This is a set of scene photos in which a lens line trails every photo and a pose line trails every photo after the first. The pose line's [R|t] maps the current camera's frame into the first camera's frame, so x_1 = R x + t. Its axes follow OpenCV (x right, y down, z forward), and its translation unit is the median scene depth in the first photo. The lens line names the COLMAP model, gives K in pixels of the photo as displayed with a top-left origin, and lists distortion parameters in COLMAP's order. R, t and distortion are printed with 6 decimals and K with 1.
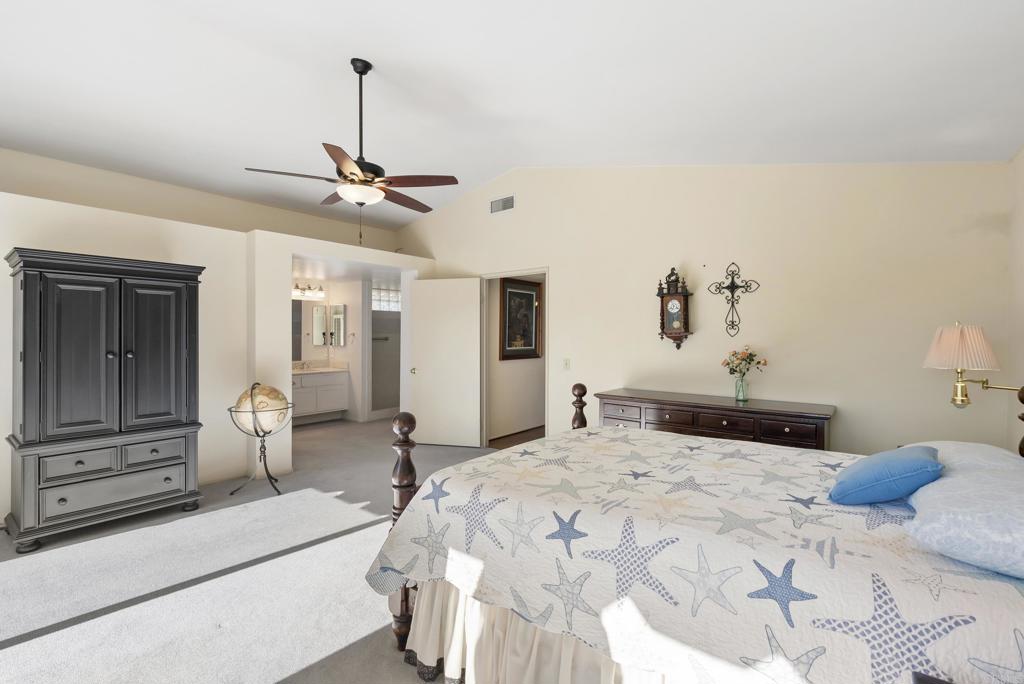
lens RADIAL K [[452.5, 0, 515.0], [0, 452.5, 336.7], [0, 0, 1]] dist [-0.000764, 0.000094]
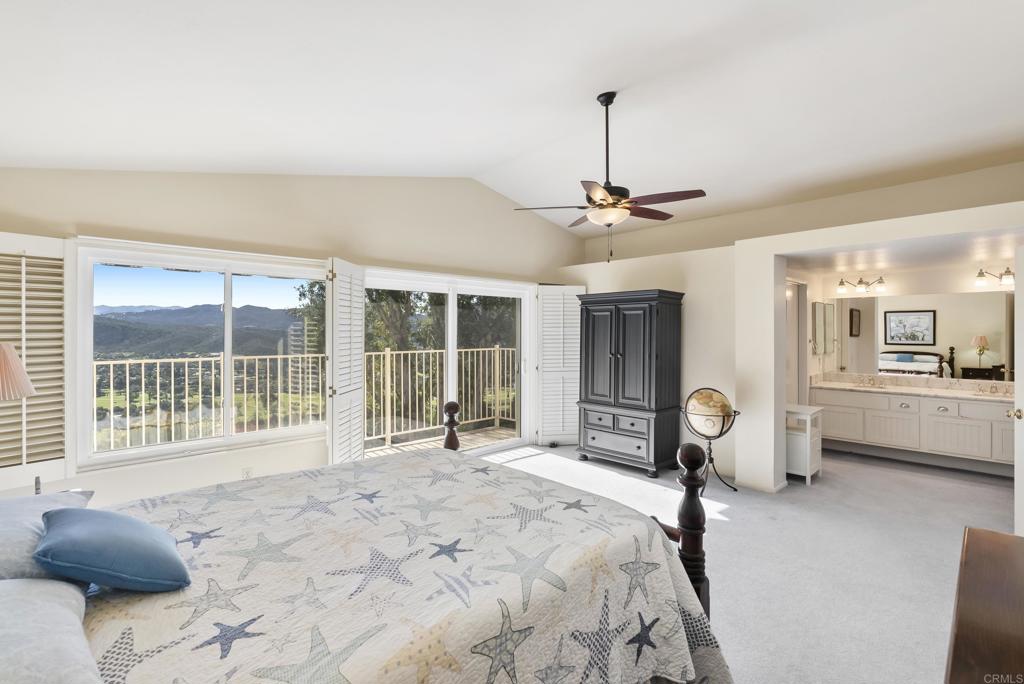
lens RADIAL K [[463.1, 0, 511.3], [0, 463.1, 336.0], [0, 0, 1]] dist [-0.001594, -0.000018]
pose [[-0.140431, 0.001849, -0.990089, 0.653301], [-0.008297, 0.999961, 0.003045, -0.025167], [0.990056, 0.008642, -0.140410, 0.772201]]
